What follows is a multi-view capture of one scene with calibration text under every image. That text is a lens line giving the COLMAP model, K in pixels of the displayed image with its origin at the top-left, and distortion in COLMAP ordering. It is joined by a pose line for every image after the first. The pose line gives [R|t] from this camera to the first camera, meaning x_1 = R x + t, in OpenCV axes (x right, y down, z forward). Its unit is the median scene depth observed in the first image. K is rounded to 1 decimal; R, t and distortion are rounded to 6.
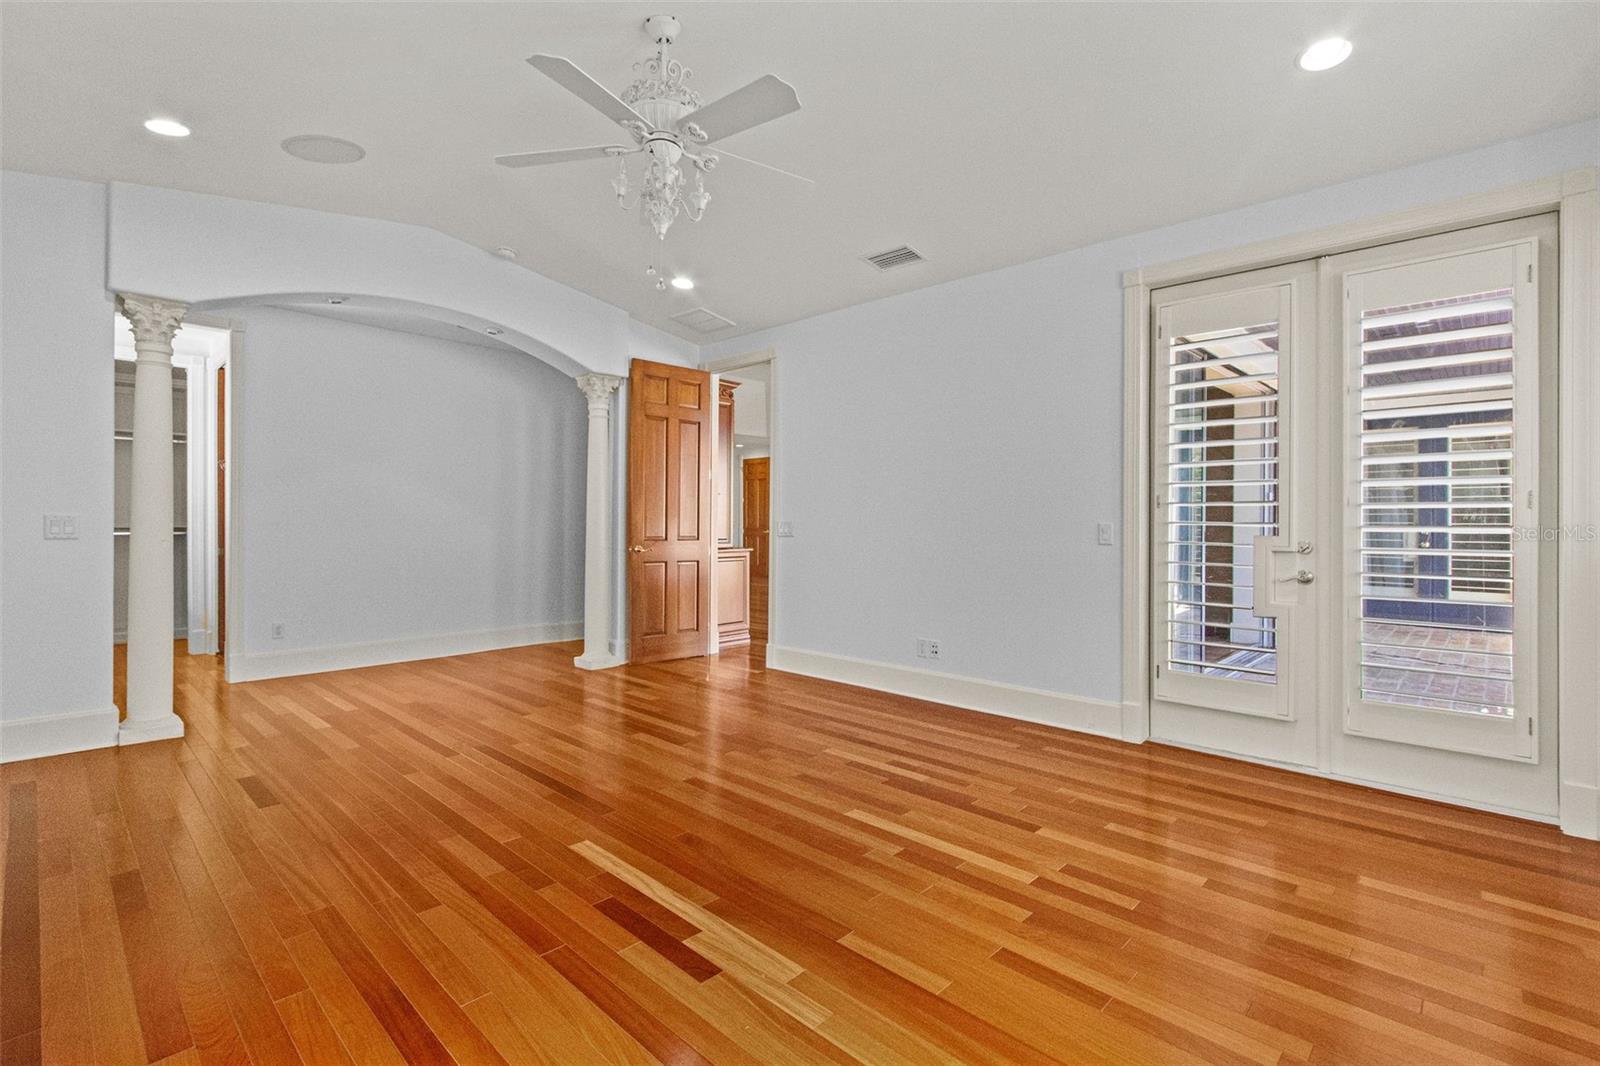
lens RADIAL K [[732.0, 0, 797.9], [0, 732.0, 526.5], [0, 0, 1]] dist [0.000252, -0.001923]
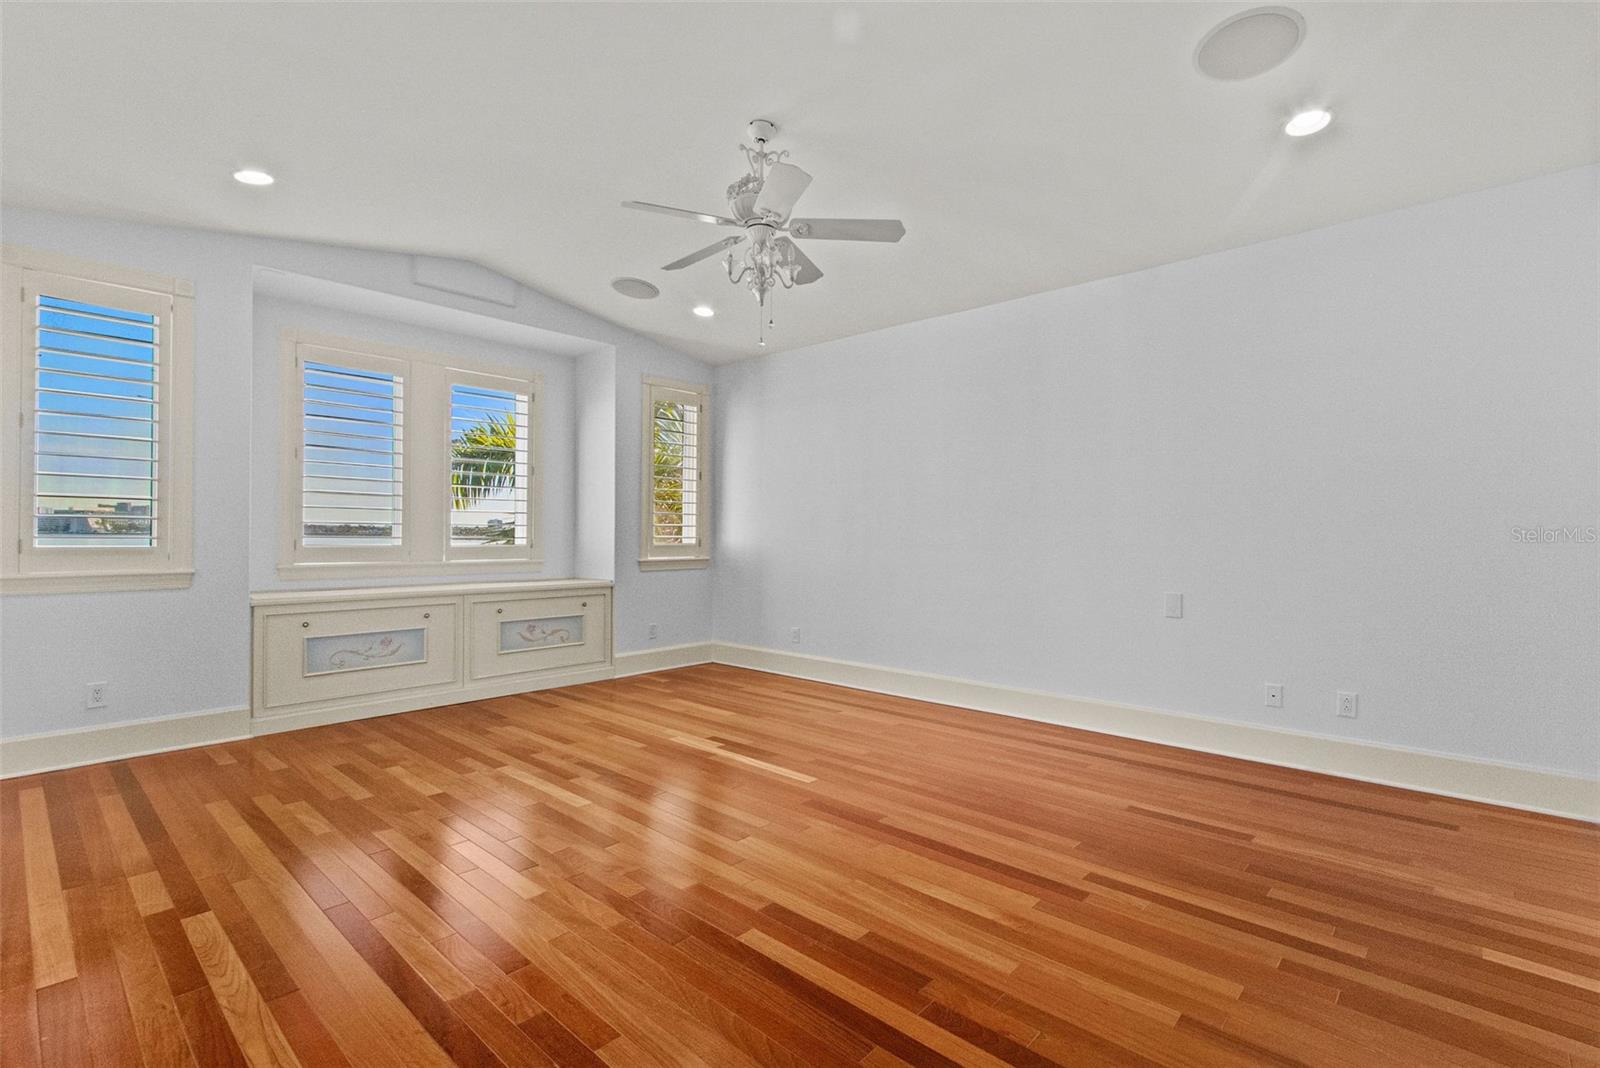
lens RADIAL K [[732.0, 0, 800.2], [0, 732.0, 531.8], [0, 0, 1]] dist [0.000252, -0.001923]
pose [[-0.999727, -0.008167, -0.021877, -0.259015], [-0.008294, 0.999949, 0.005755, -0.025628], [0.021829, 0.005935, -0.999744, 2.461854]]
